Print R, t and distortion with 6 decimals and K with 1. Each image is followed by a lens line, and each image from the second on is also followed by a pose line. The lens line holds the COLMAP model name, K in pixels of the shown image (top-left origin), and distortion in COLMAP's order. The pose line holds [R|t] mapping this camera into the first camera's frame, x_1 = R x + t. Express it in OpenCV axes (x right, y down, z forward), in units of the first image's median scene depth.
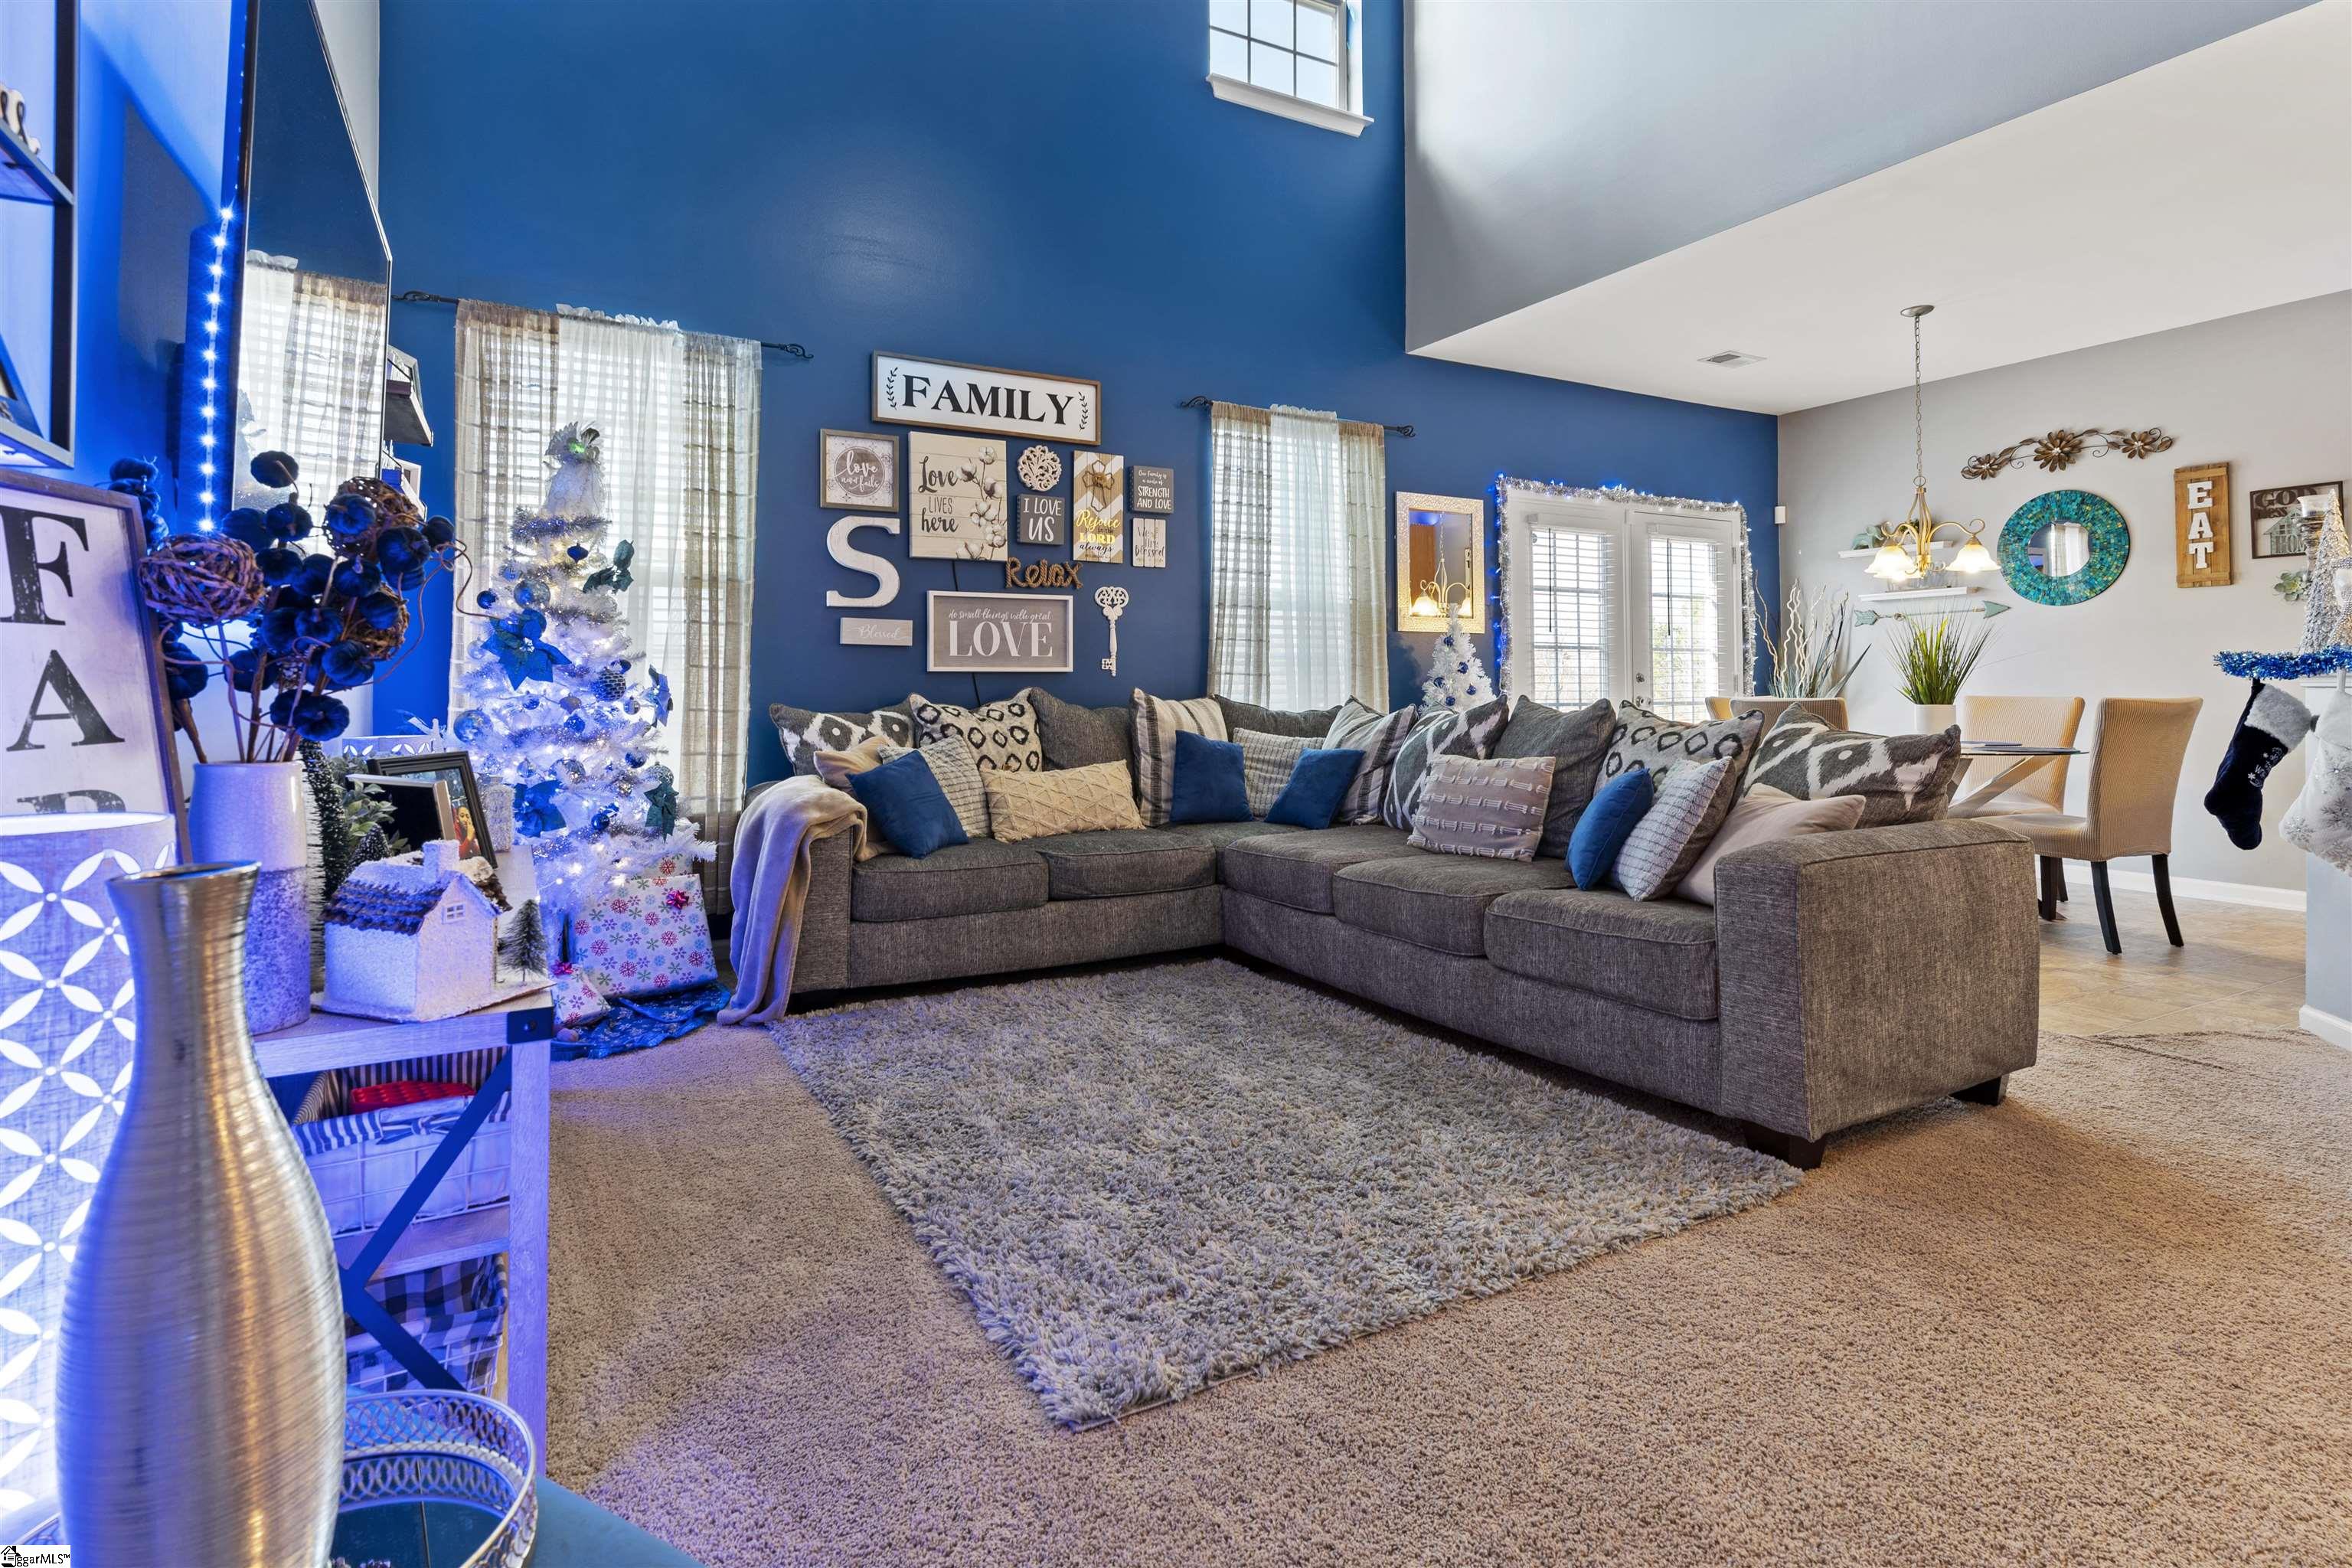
lens RADIAL K [[1139.3, 0, 1181.9], [0, 1139.3, 673.7], [0, 0, 1]] dist [0.000490, -0.000385]
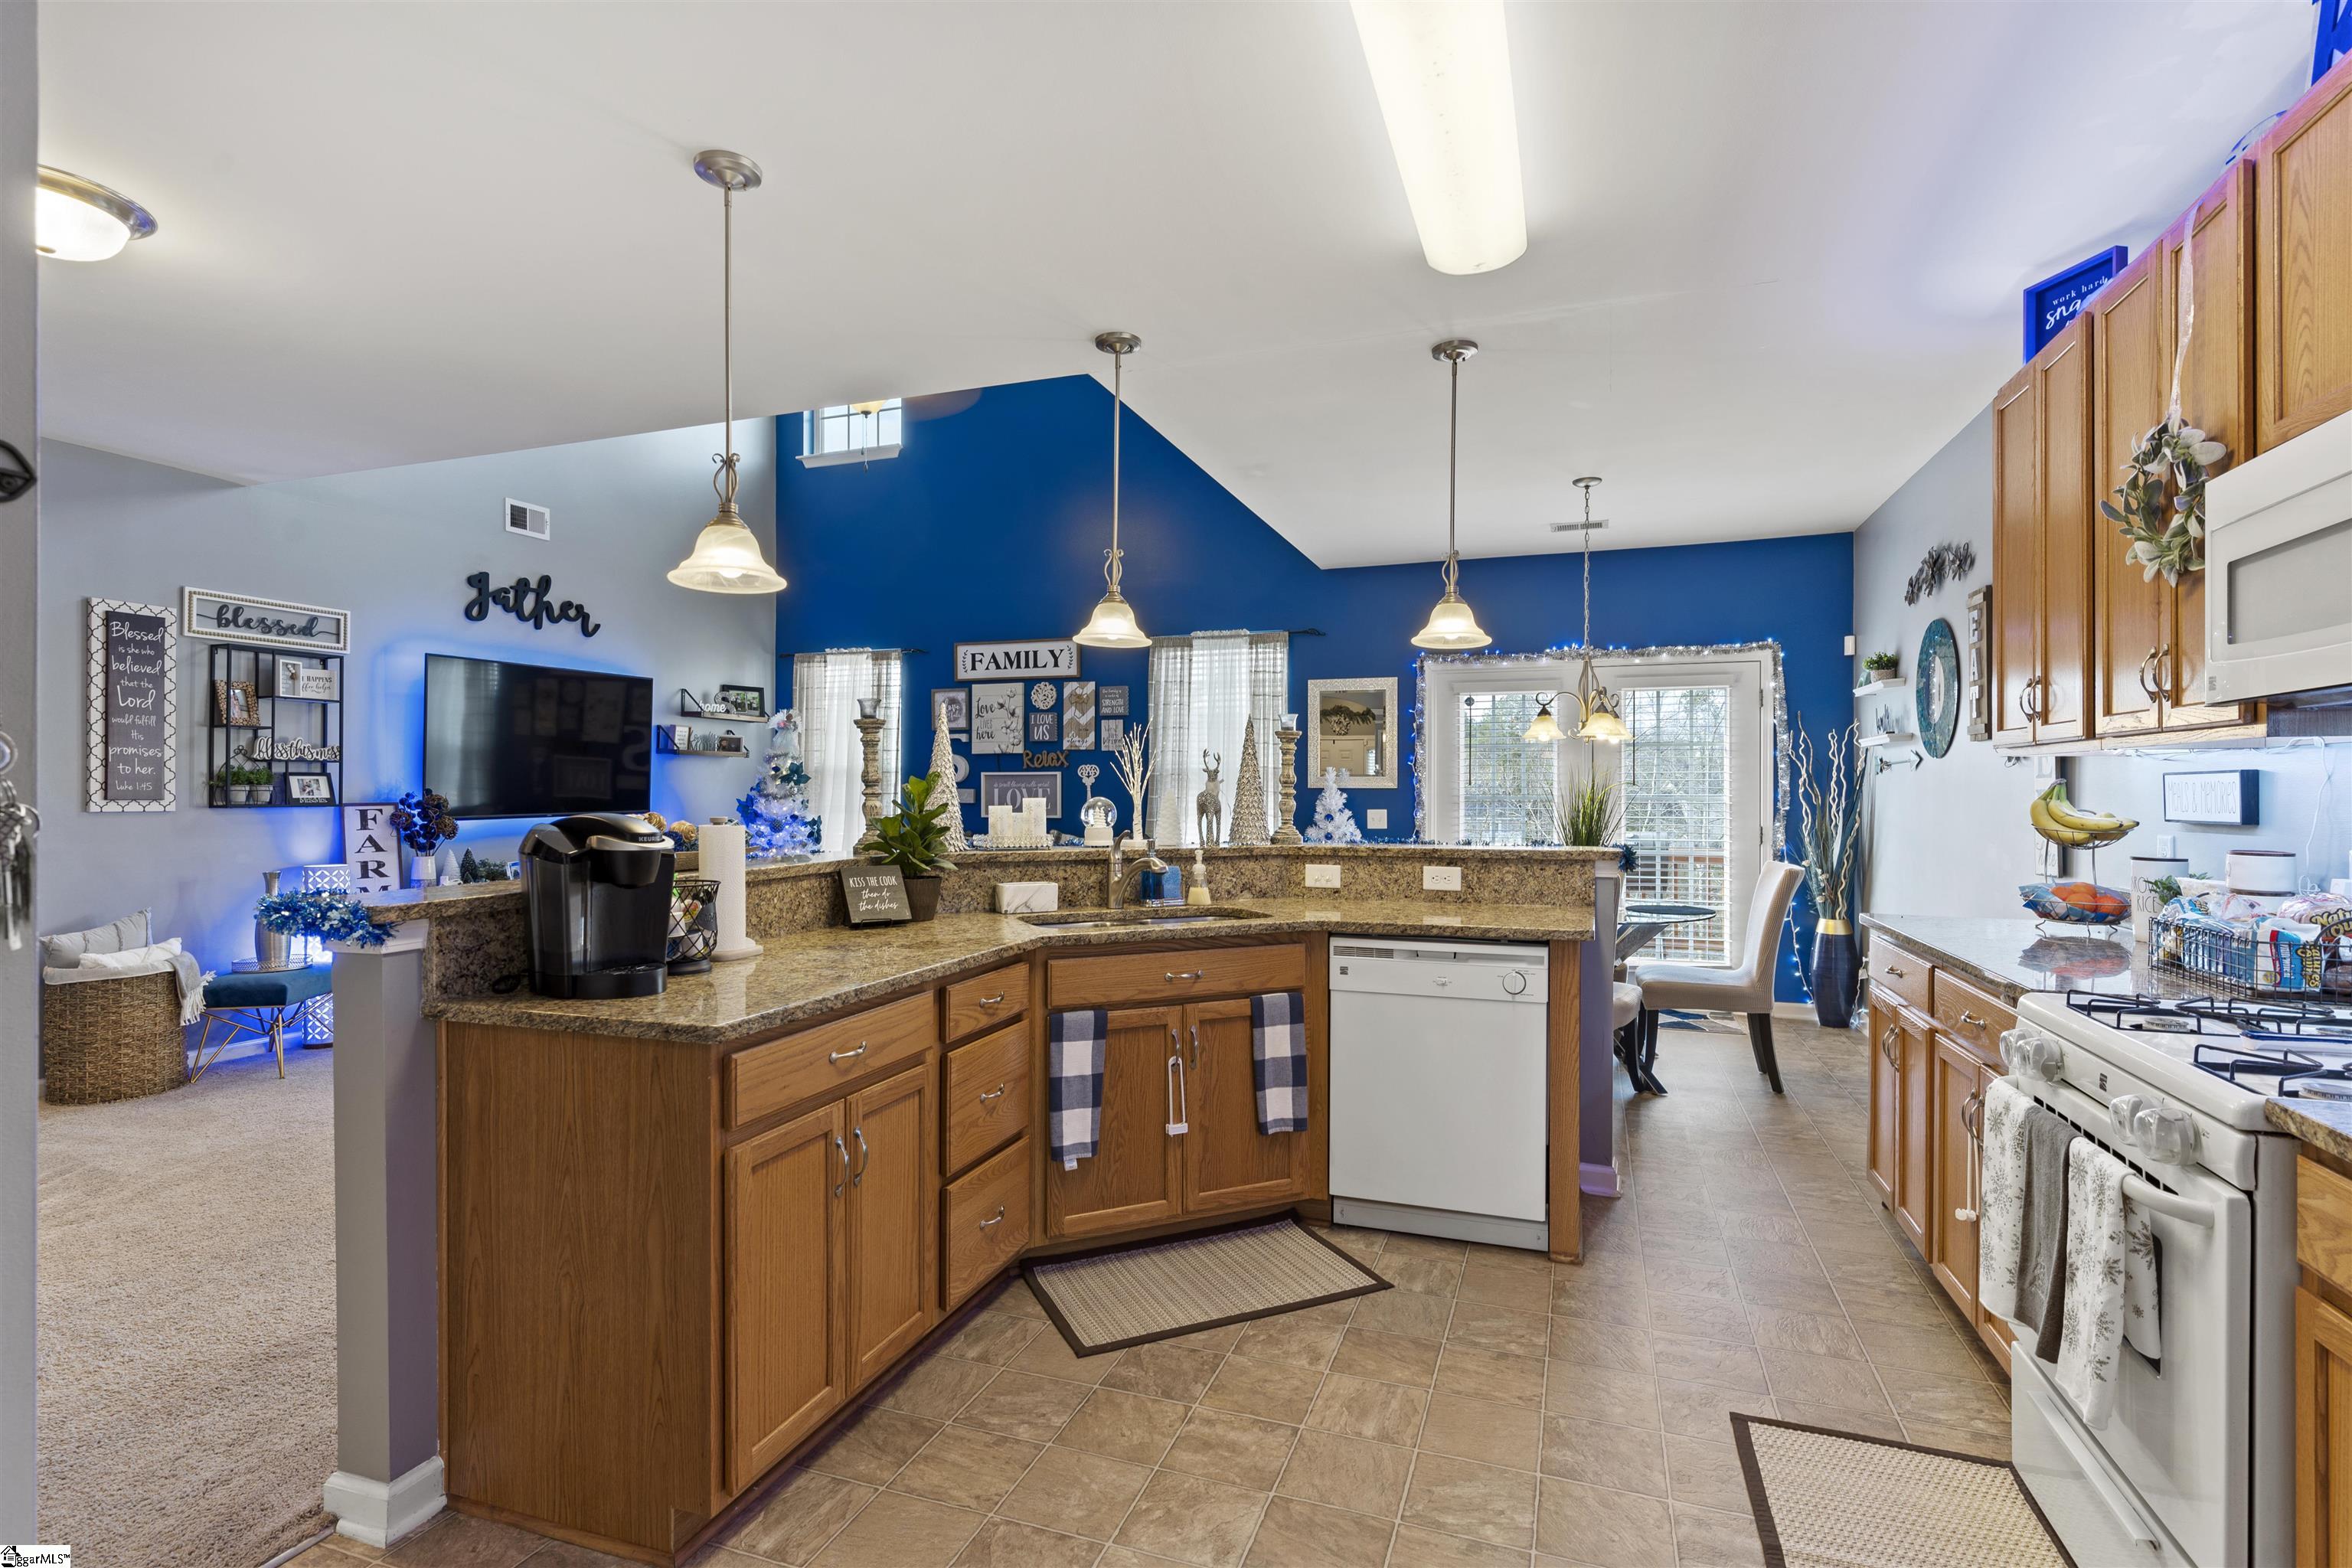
lens RADIAL K [[1139.3, 0, 1183.5], [0, 1139.3, 785.6], [0, 0, 1]] dist [0.000490, -0.000385]
pose [[0.674653, -0.001116, -0.738134, 1.247942], [0.006122, 0.999973, 0.004083, -0.055129], [0.738110, -0.007273, 0.674642, 0.027568]]
